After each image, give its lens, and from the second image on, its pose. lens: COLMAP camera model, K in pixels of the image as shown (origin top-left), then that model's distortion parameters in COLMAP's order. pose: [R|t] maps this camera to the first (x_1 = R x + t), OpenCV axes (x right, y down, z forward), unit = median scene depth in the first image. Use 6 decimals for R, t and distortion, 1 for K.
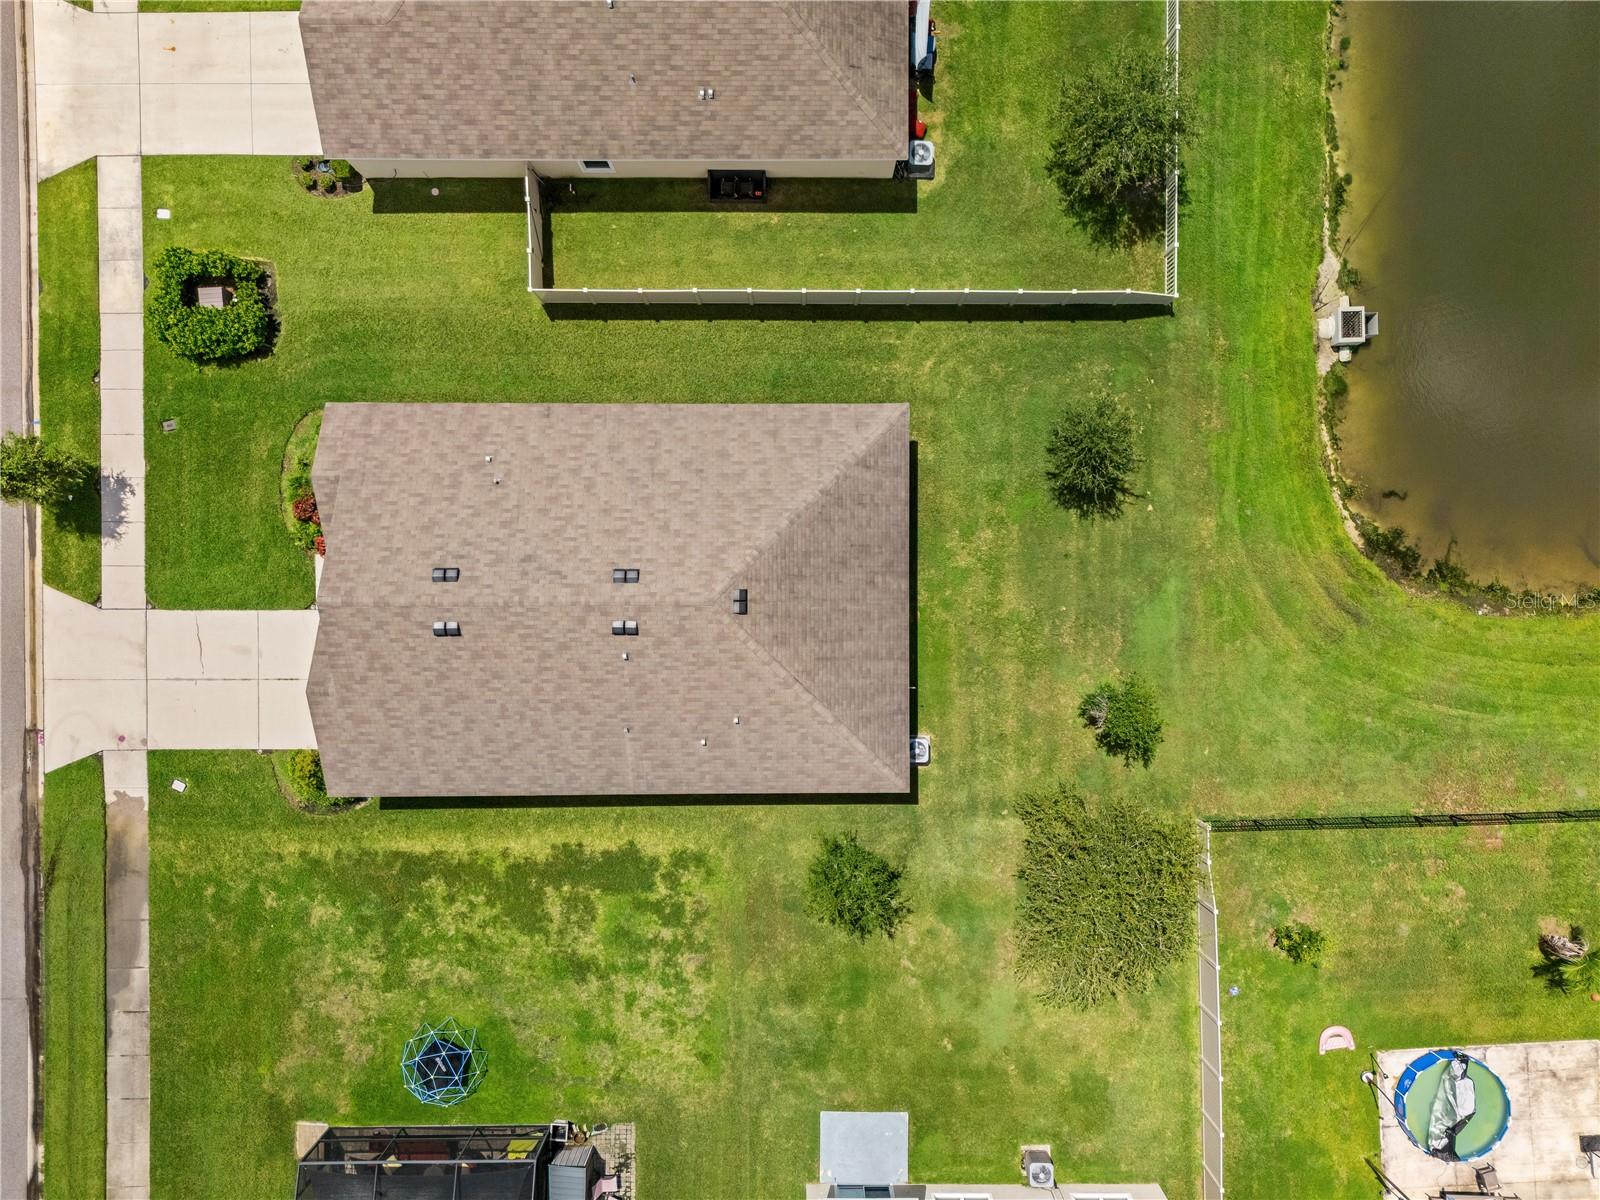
lens RADIAL K [[1125.9, 0, 800.0], [0, 1125.9, 600.0], [0, 0, 1]] dist [0.033032, -0.000201]
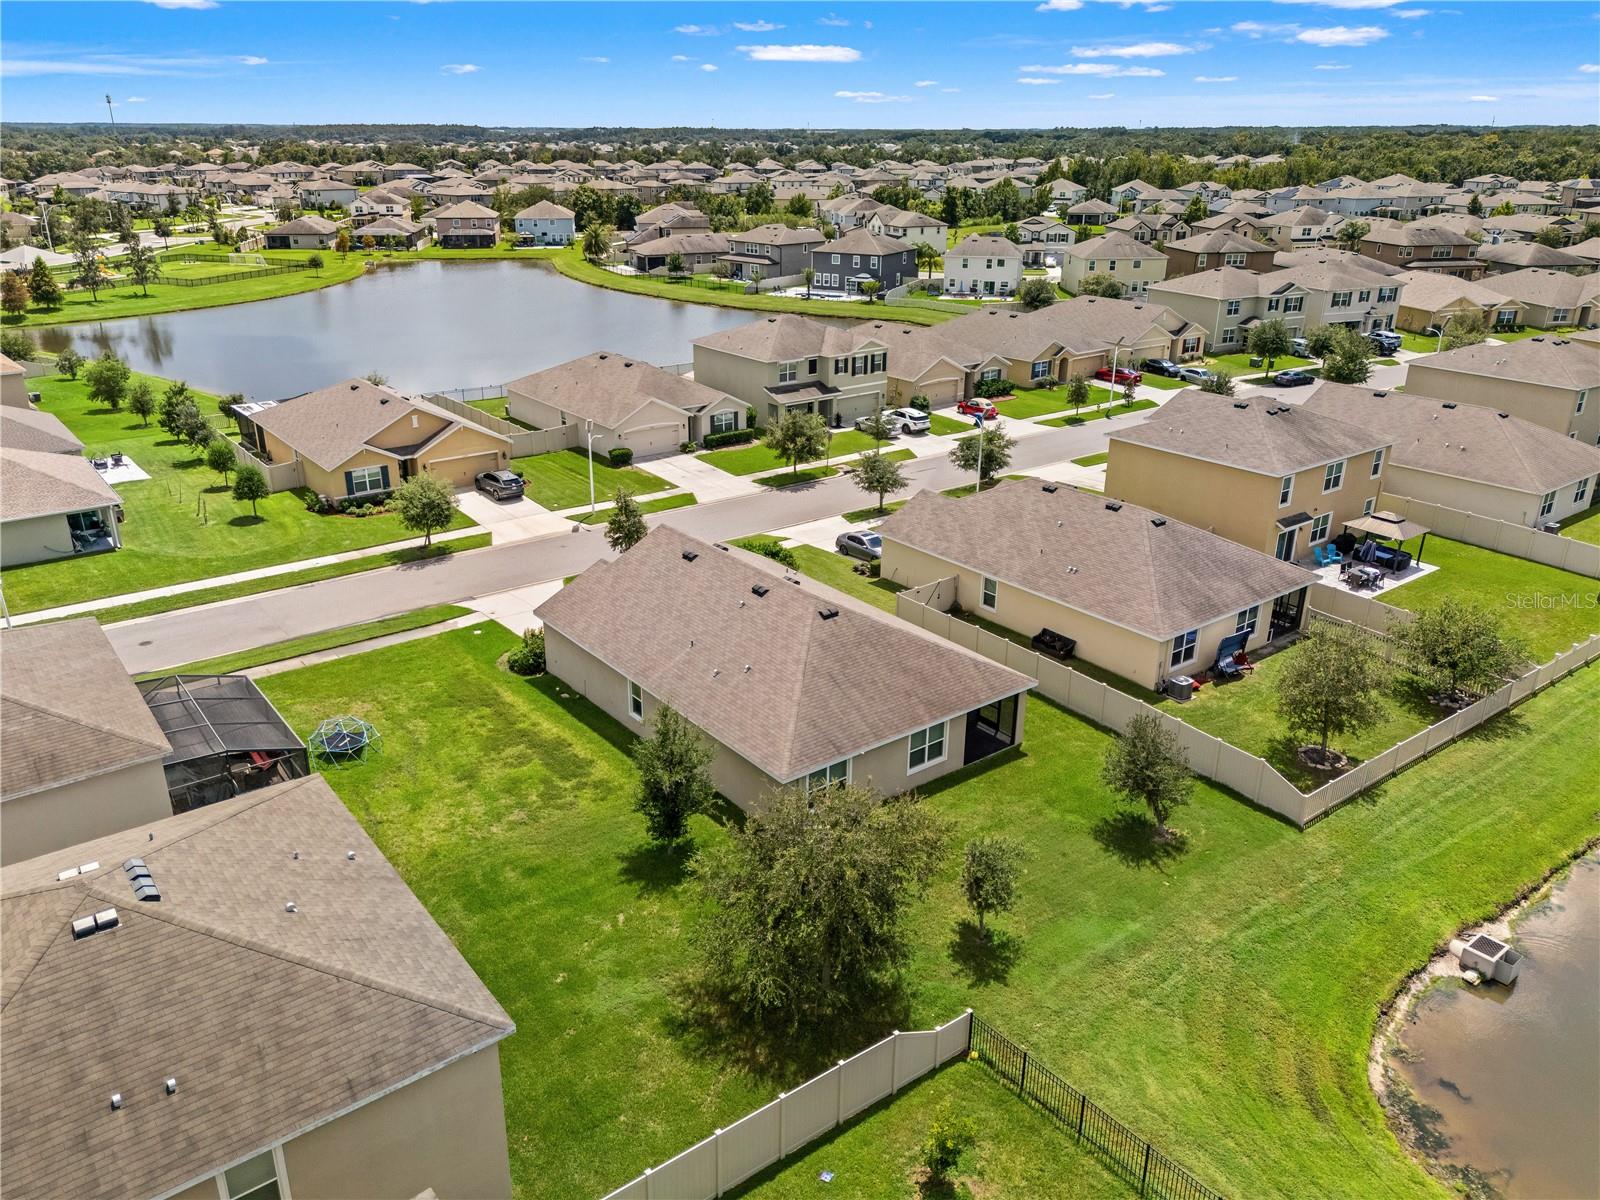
lens RADIAL K [[1170.8, 0, 800.0], [0, 1170.8, 600.0], [0, 0, 1]] dist [0.102486, -0.128777]
pose [[0.608502, 0.293122, -0.737431, 0.784358], [-0.793403, 0.206658, -0.572542, 0.681578], [-0.015429, 0.933473, 0.358316, 0.424457]]
